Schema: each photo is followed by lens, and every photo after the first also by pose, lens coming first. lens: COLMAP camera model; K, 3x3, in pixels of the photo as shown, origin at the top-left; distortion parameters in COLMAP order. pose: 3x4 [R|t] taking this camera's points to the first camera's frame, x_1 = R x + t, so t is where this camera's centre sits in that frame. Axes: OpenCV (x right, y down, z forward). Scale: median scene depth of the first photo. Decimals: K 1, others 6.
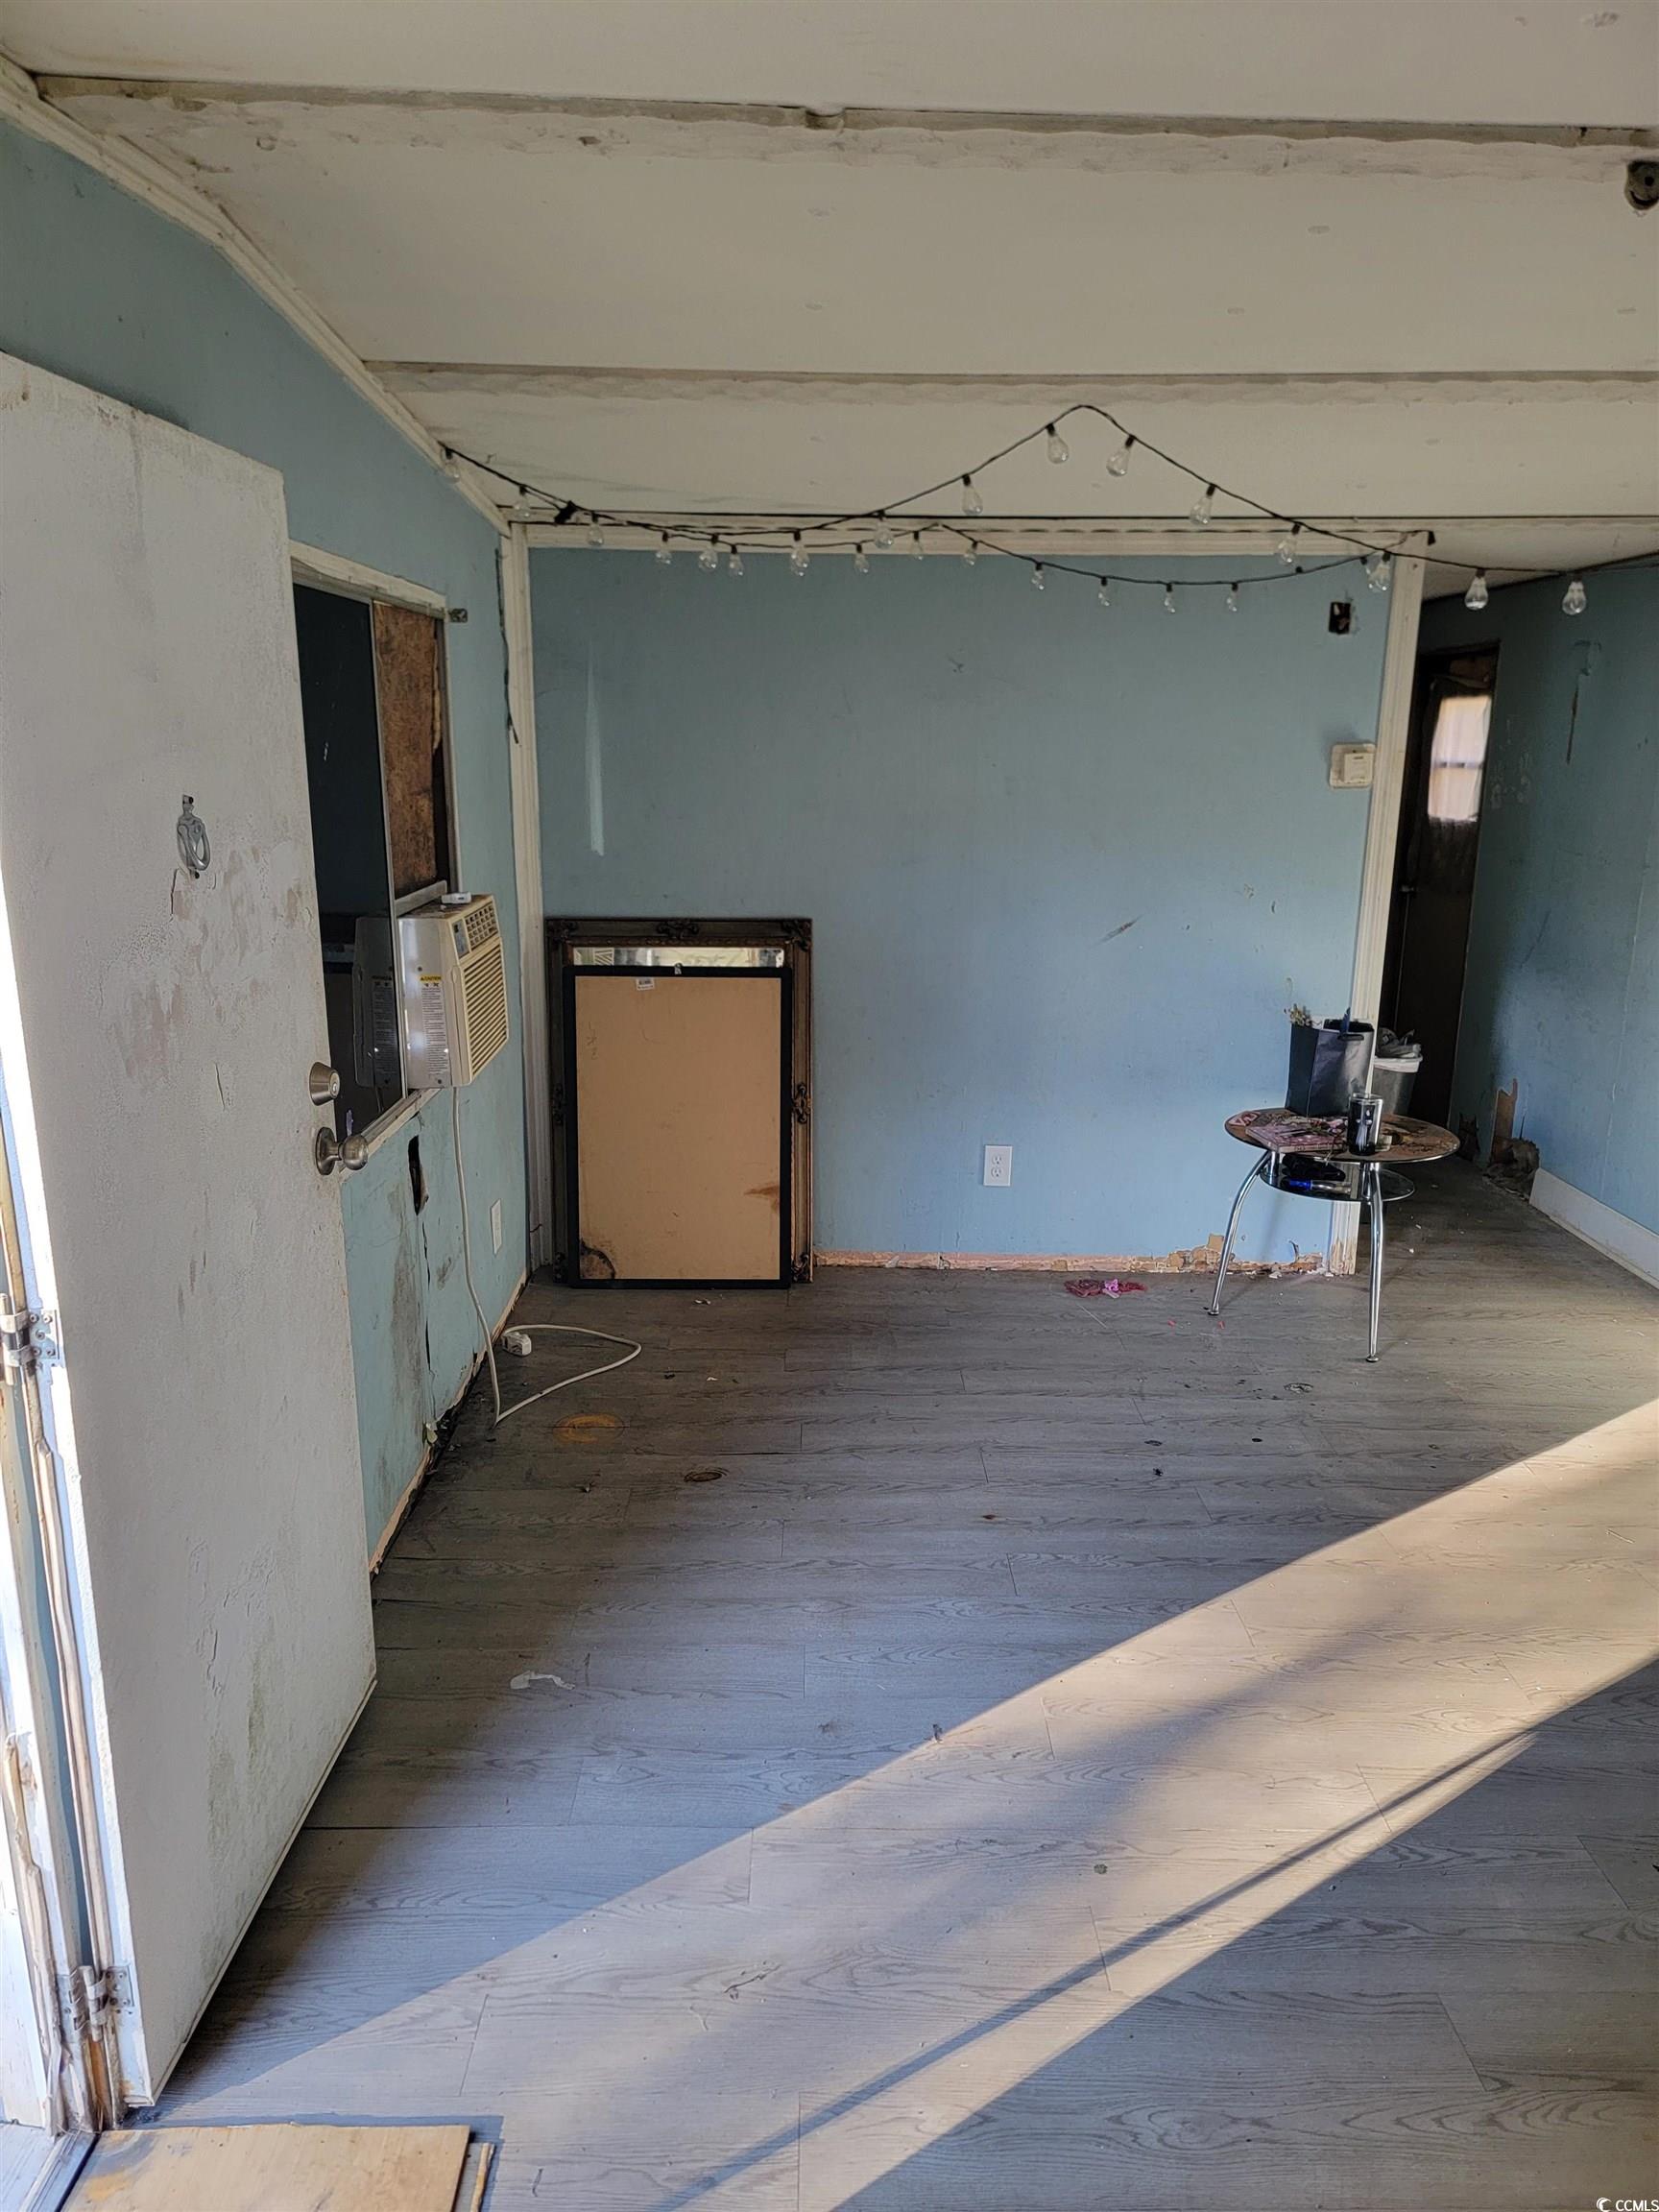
lens RADIAL K [[1539.7, 0, 824.6], [0, 1539.7, 1130.1], [0, 0, 1]] dist [0.093243, -0.084024]
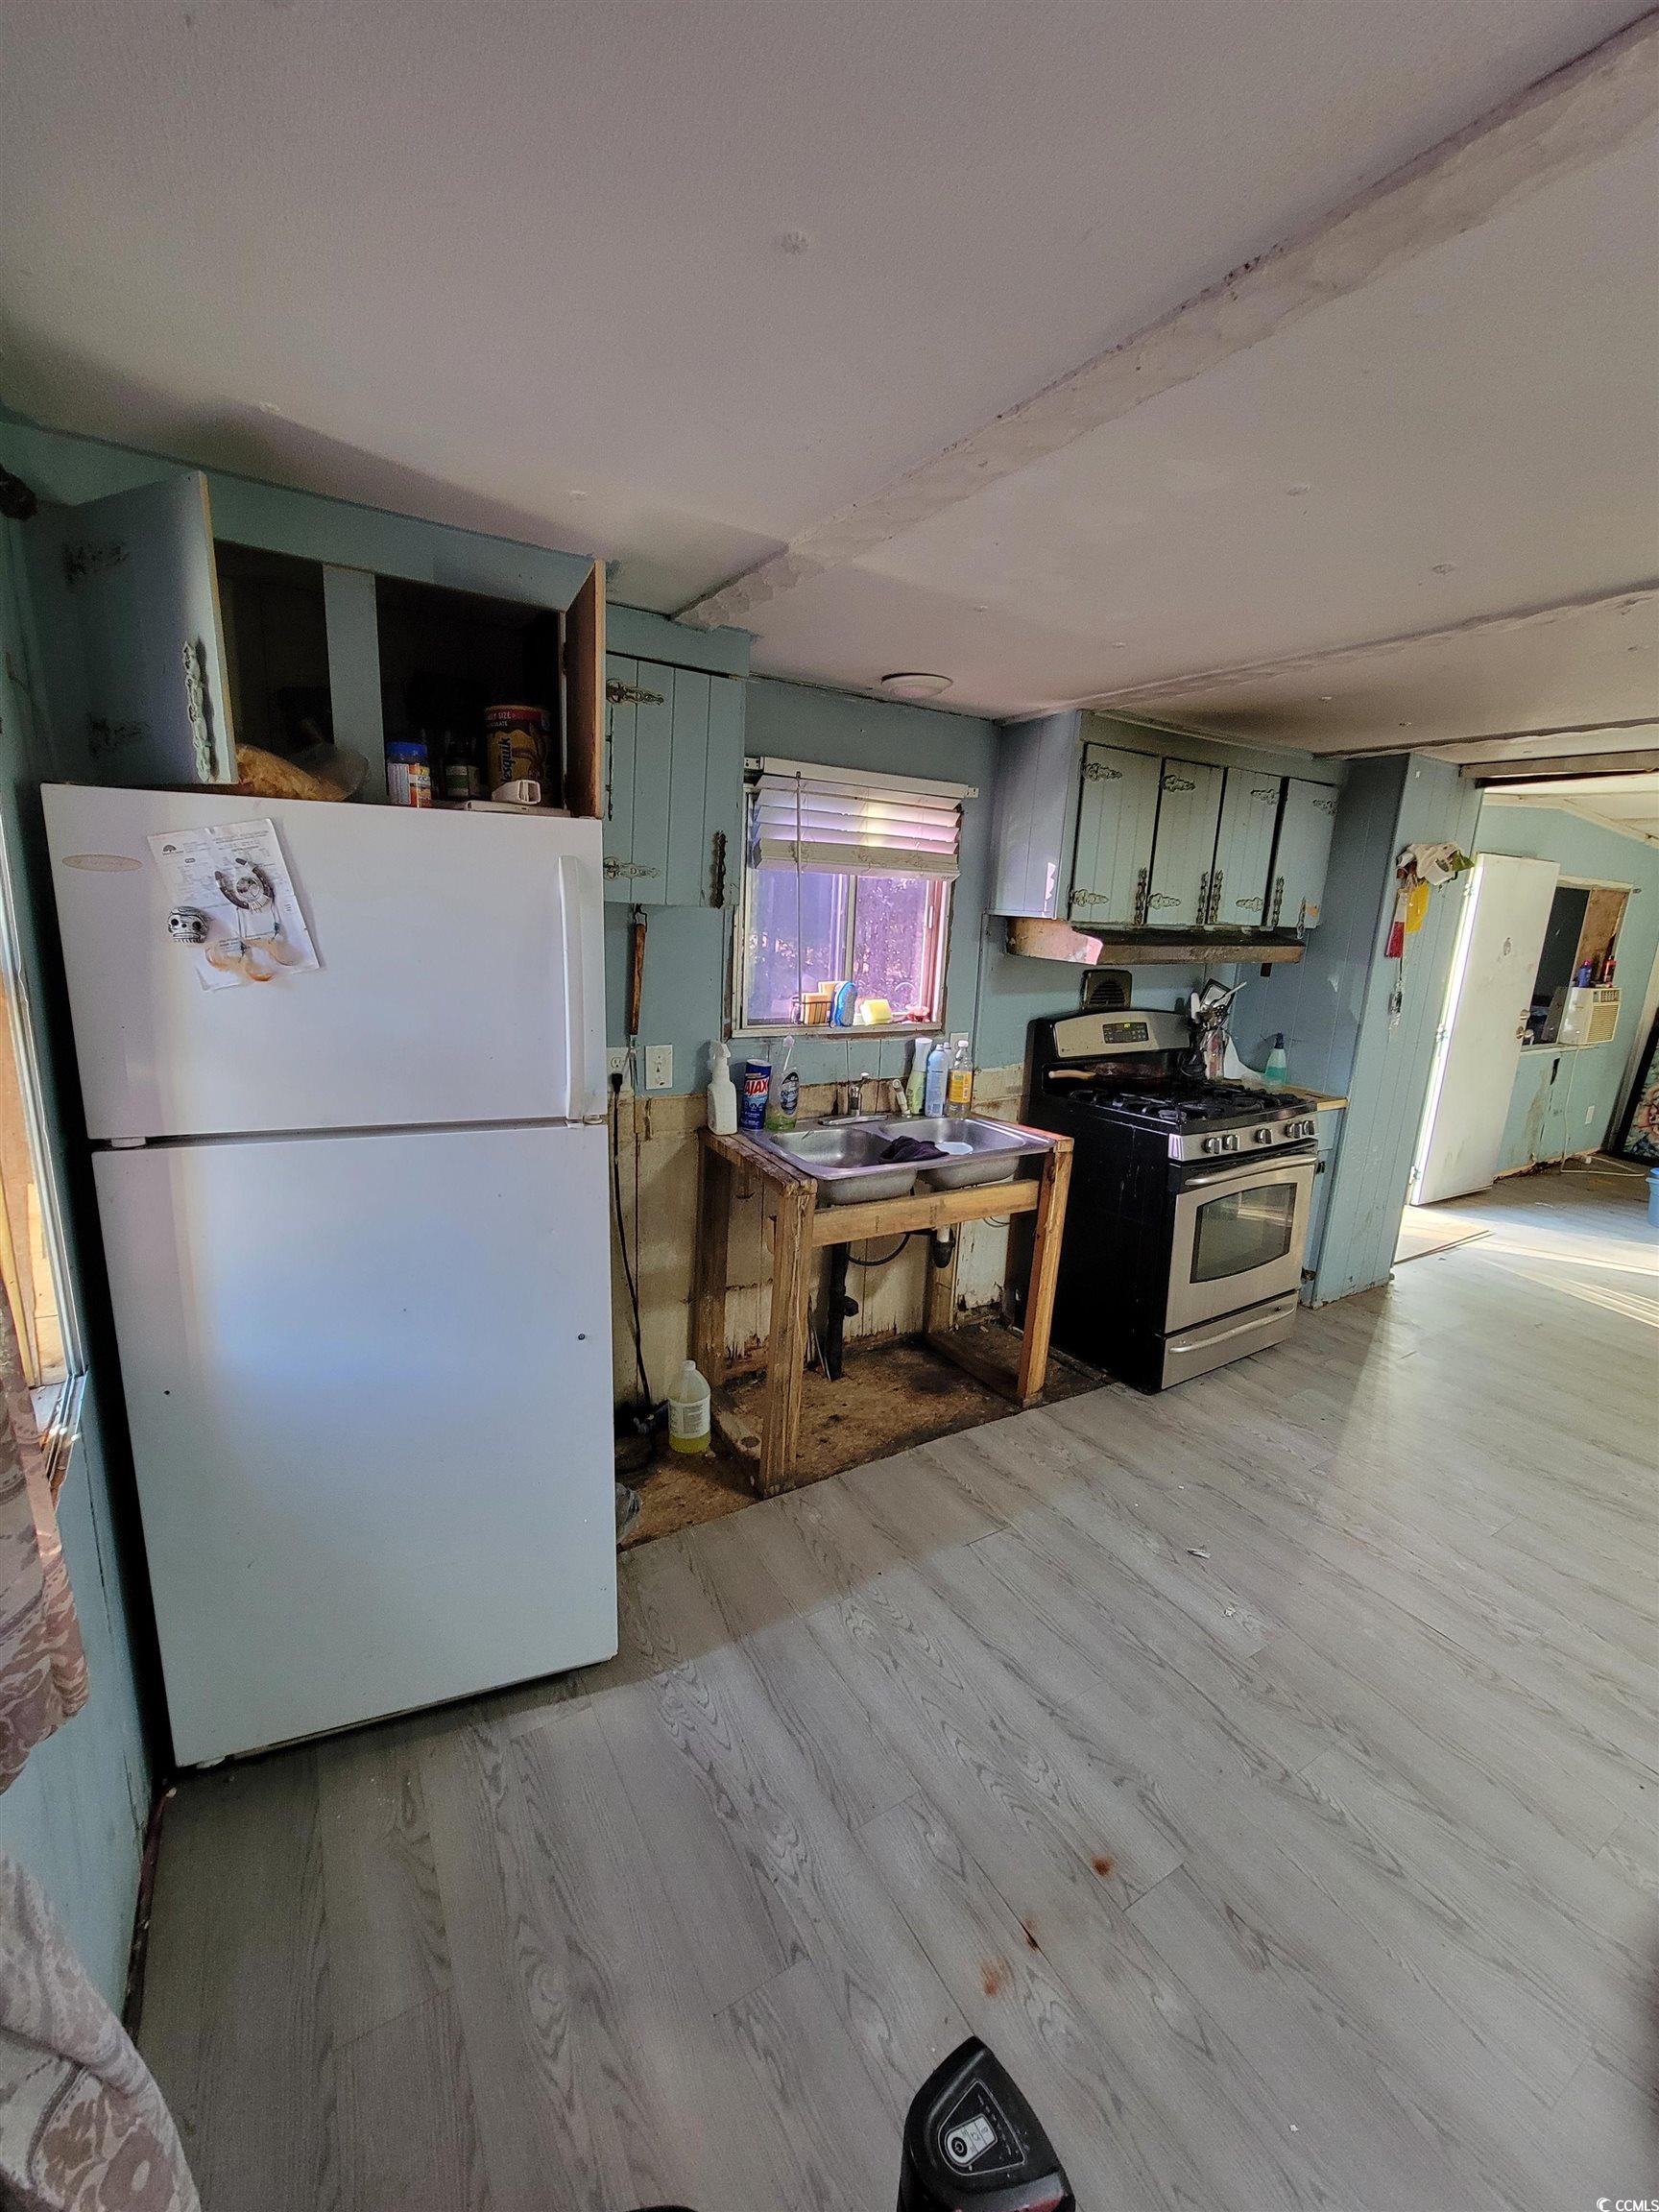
lens RADIAL K [[904.2, 0, 840.8], [0, 904.2, 1101.3], [0, 0, 1]] dist [-0.000922, 0.000748]
pose [[0.526122, 0.205197, -0.825281, 0.488301], [-0.256771, 0.963490, 0.075867, 0.318213], [0.810718, 0.171993, 0.559602, -1.145113]]
